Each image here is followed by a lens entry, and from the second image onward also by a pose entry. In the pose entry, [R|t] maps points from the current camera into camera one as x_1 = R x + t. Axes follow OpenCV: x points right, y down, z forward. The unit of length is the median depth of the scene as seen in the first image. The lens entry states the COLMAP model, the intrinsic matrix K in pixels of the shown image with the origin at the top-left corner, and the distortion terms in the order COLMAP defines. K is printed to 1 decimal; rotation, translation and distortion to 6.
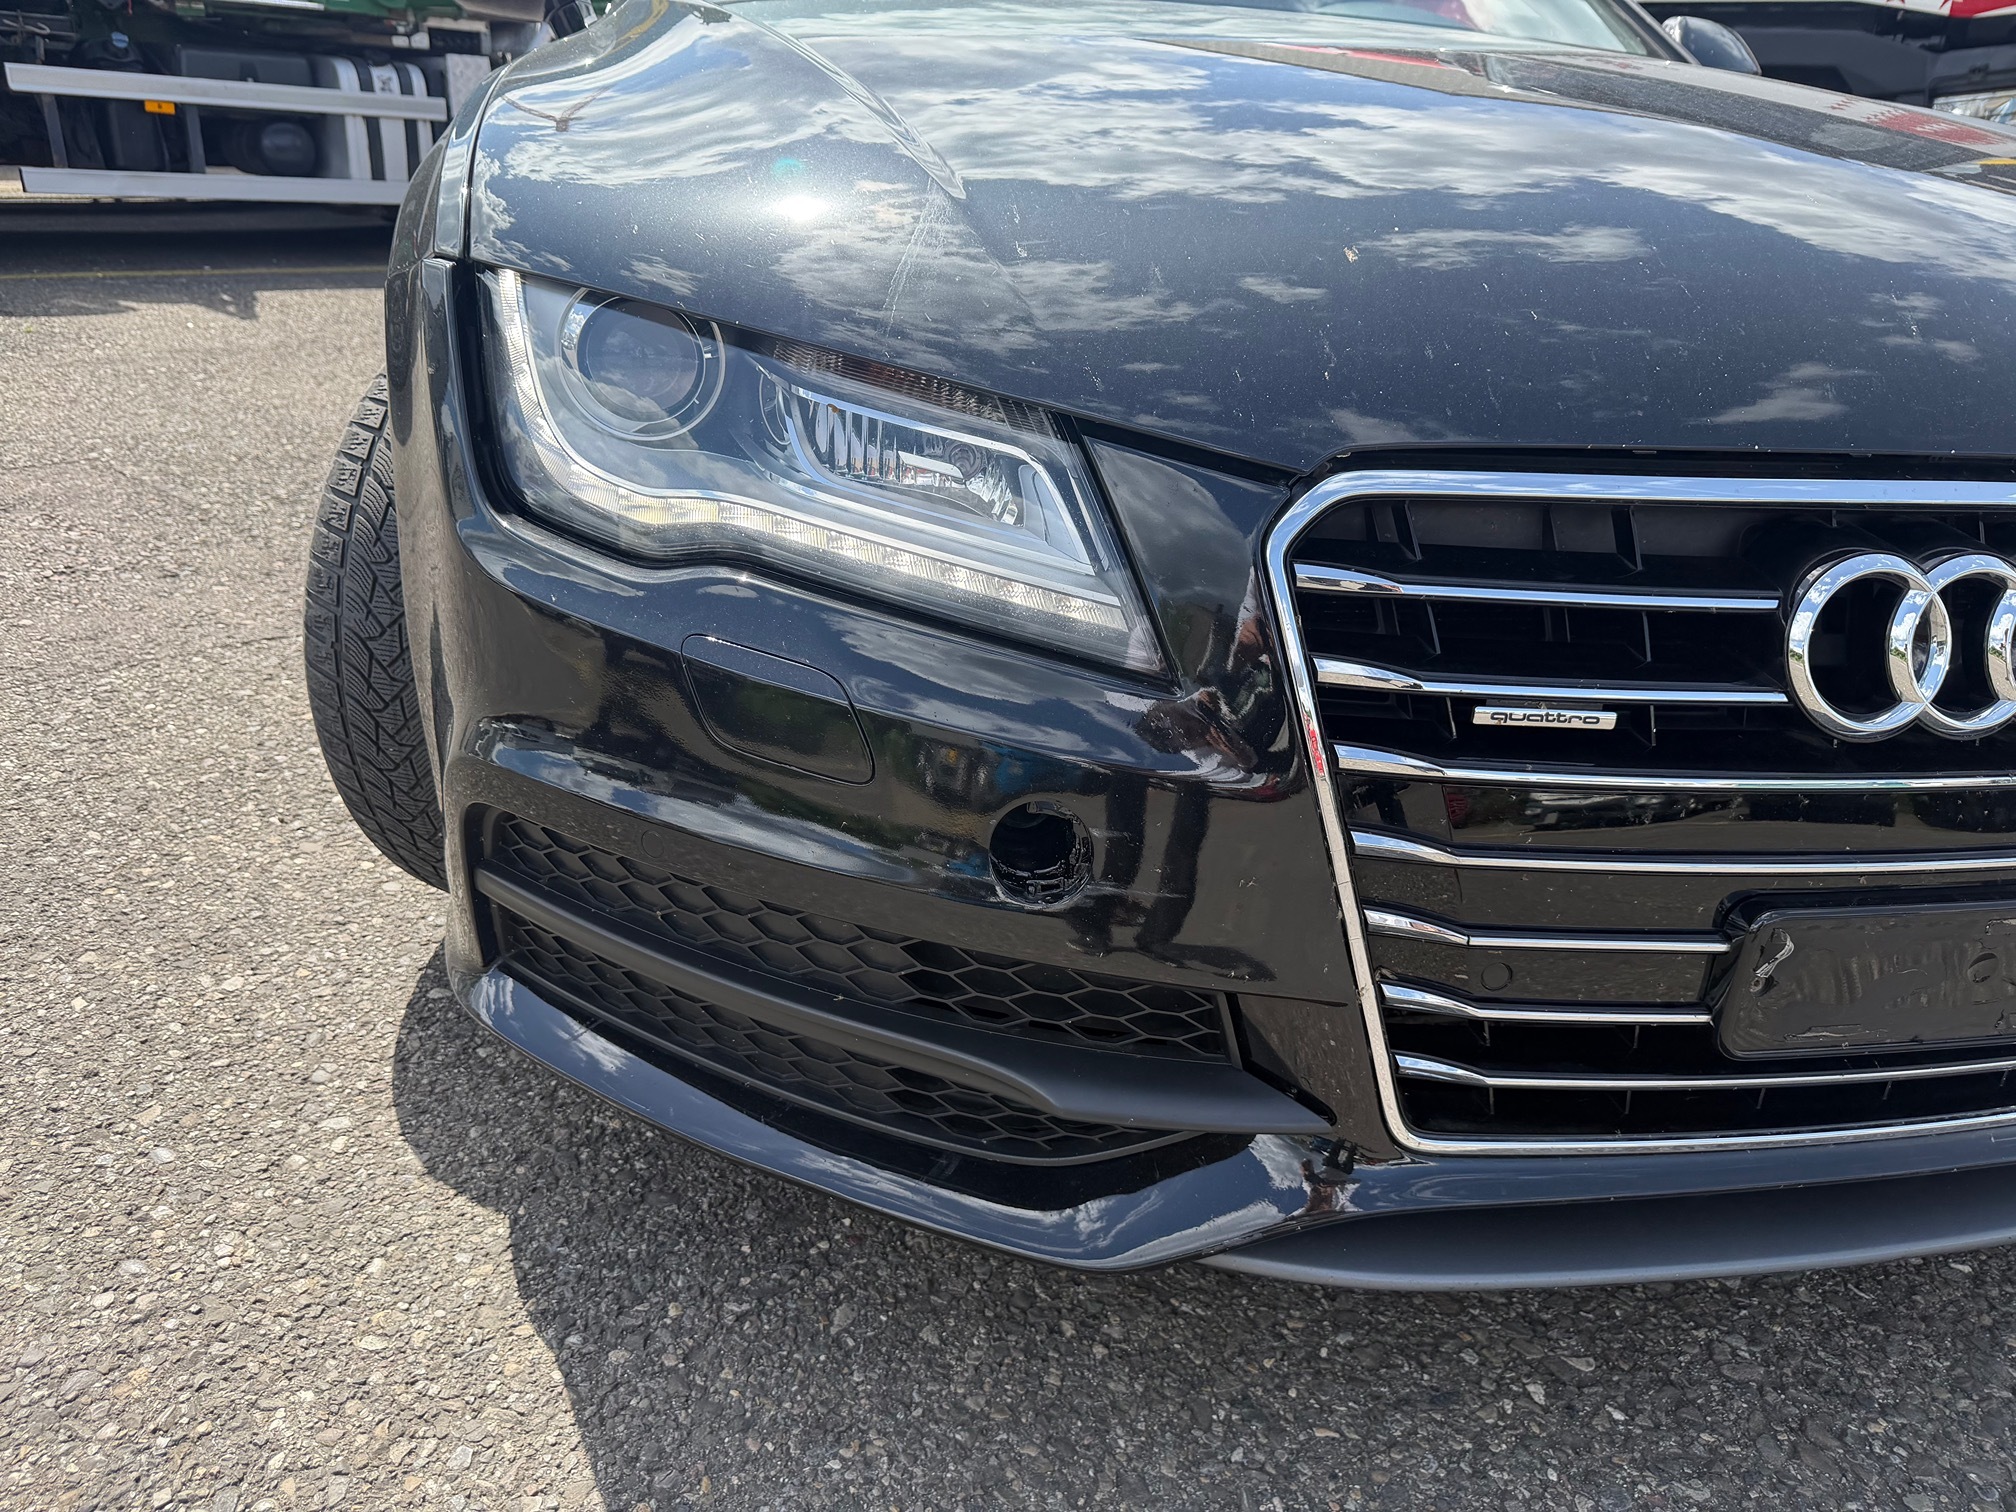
lens RADIAL K [[1440.6, 0, 999.7], [0, 1440.6, 771.9], [0, 0, 1]] dist [0.003266, -0.002086]
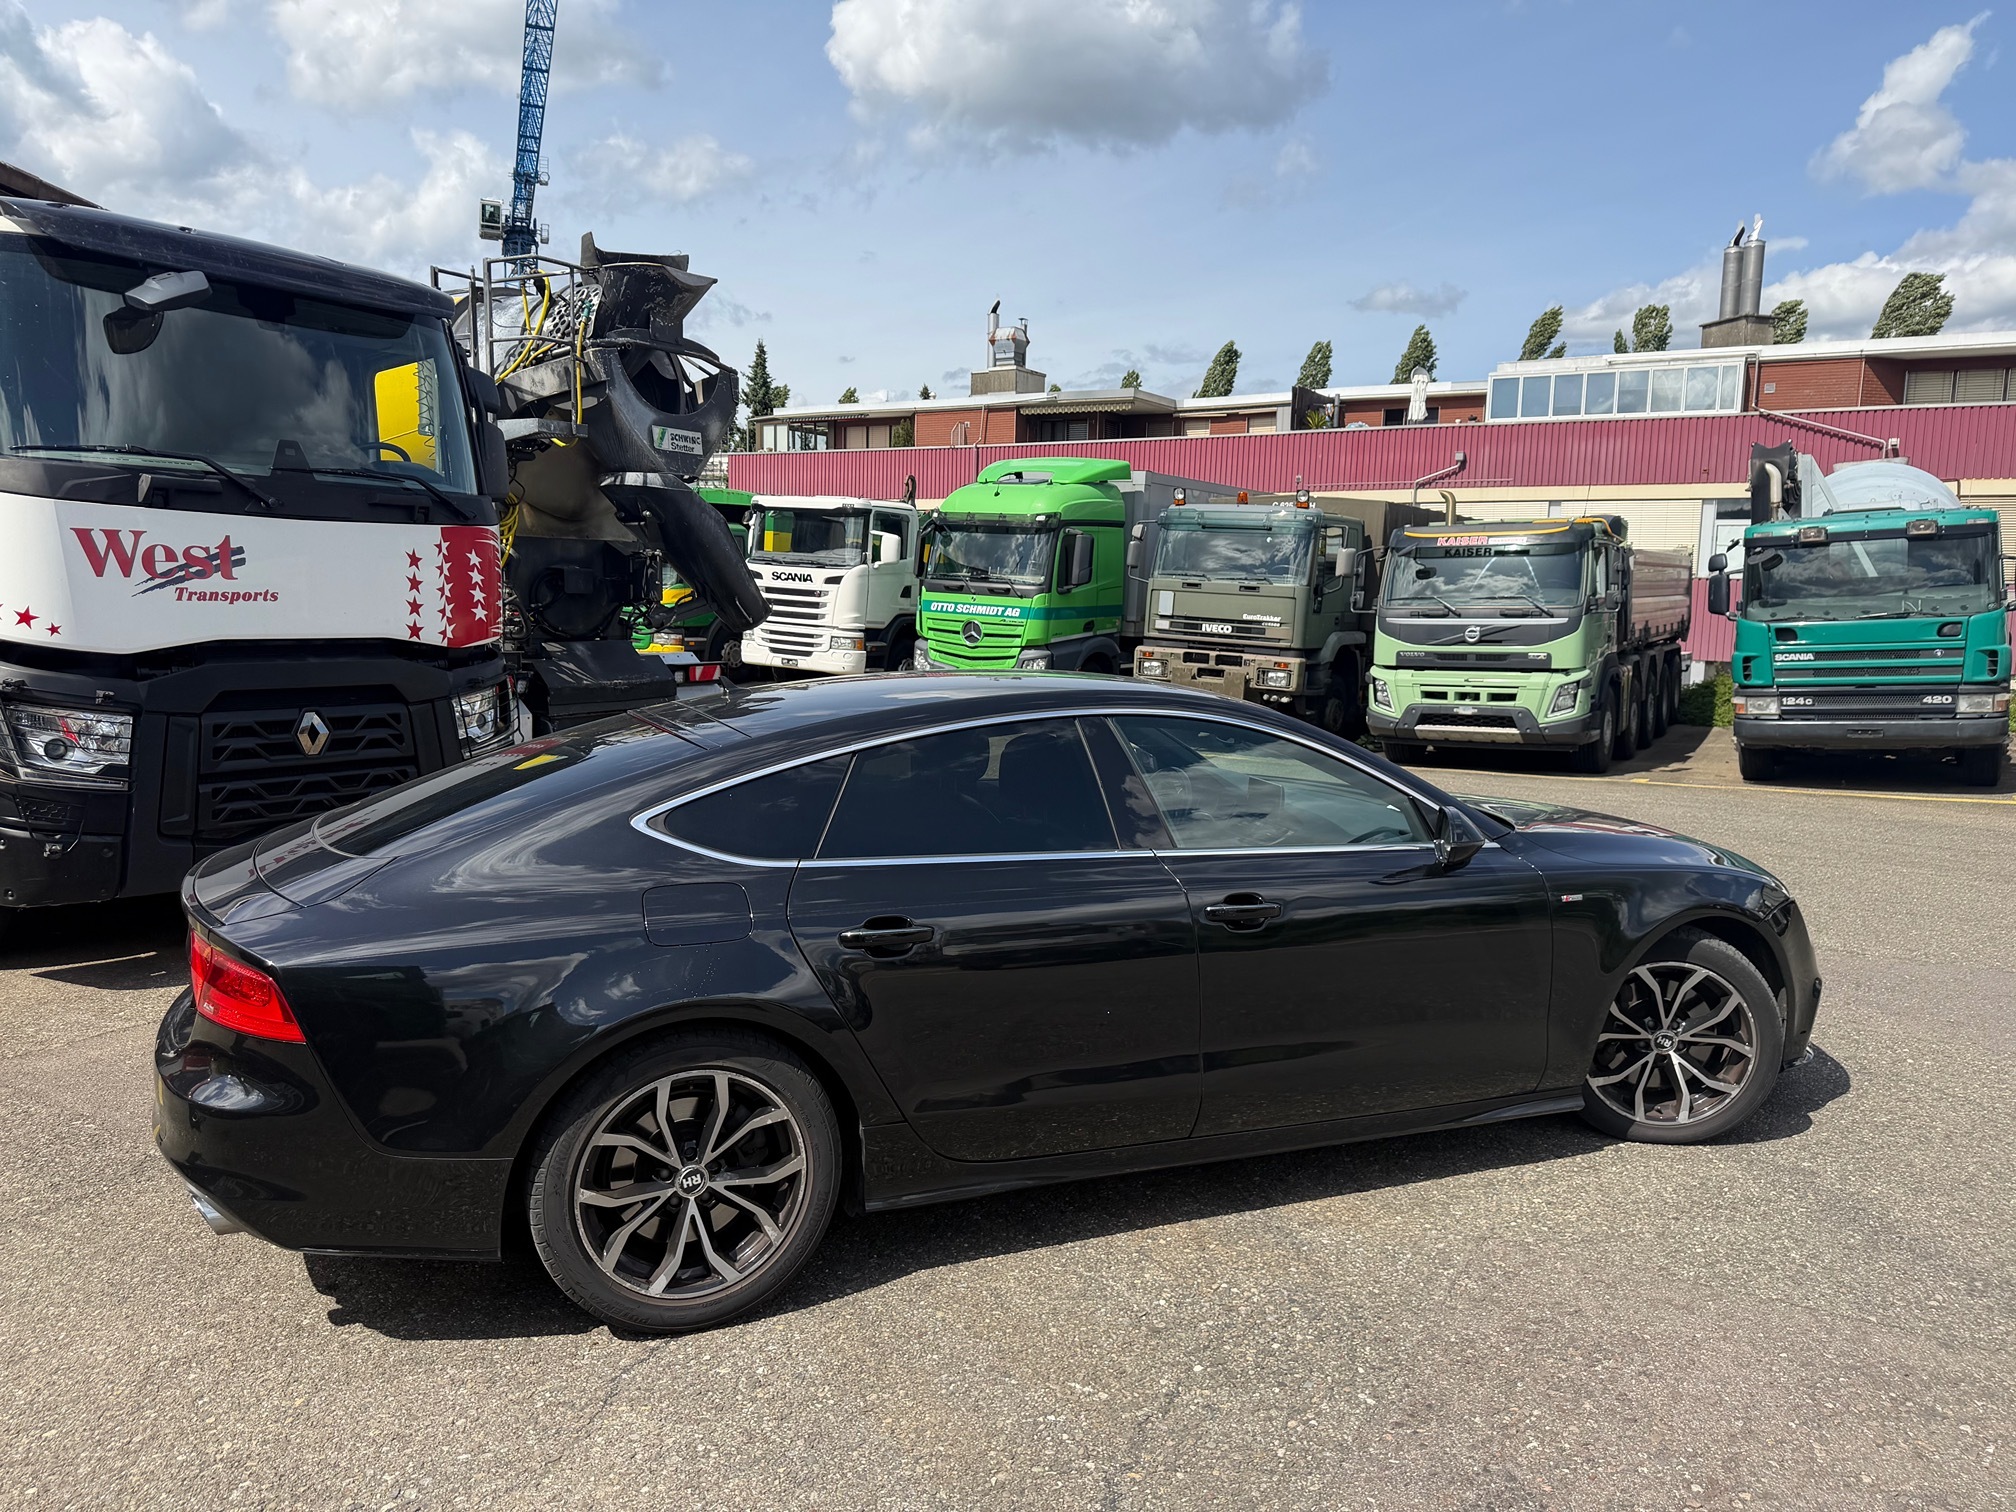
lens RADIAL K [[1380.7, 0, 1008.0], [0, 1380.7, 756.0], [0, 0, 1]] dist [0.164480, -0.289228]
pose [[-0.190541, -0.159185, 0.968687, -4.023877], [0.388729, 0.893870, 0.223353, -2.614066], [-0.901434, 0.419115, -0.108439, 3.480262]]
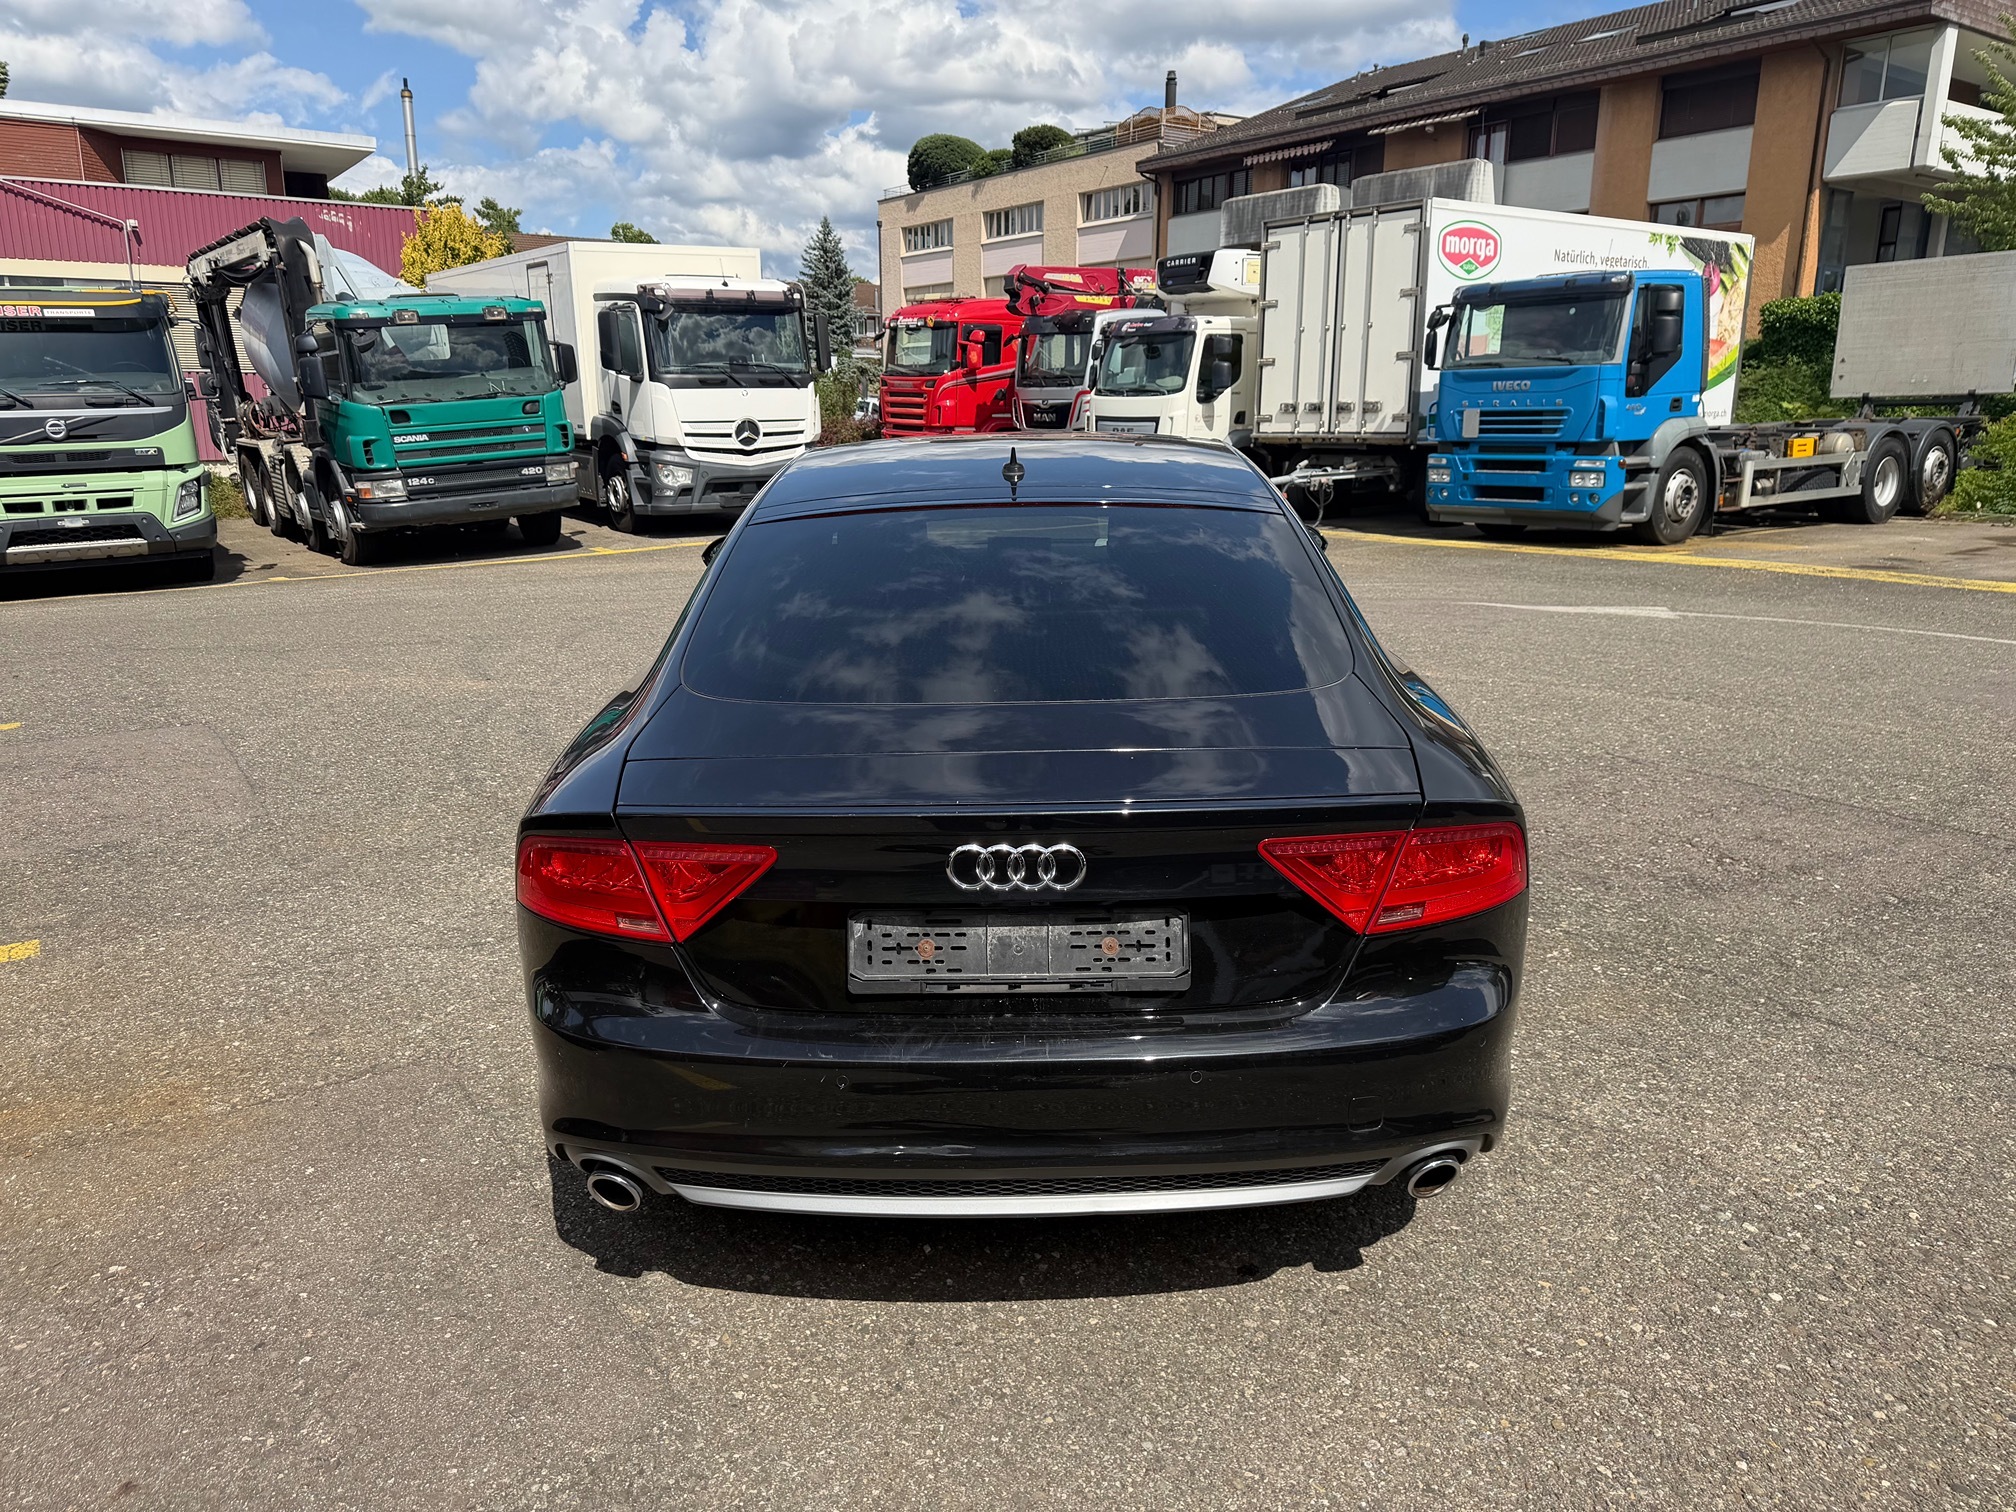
lens RADIAL K [[1470.5, 0, 970.9], [0, 1470.5, 720.6], [0, 0, 1]] dist [0.003194, -0.022519]
pose [[-0.972966, -0.089180, 0.213035, -0.708728], [0.058195, 0.798000, 0.599840, -3.727898], [-0.223496, 0.596022, -0.771238, 6.597328]]
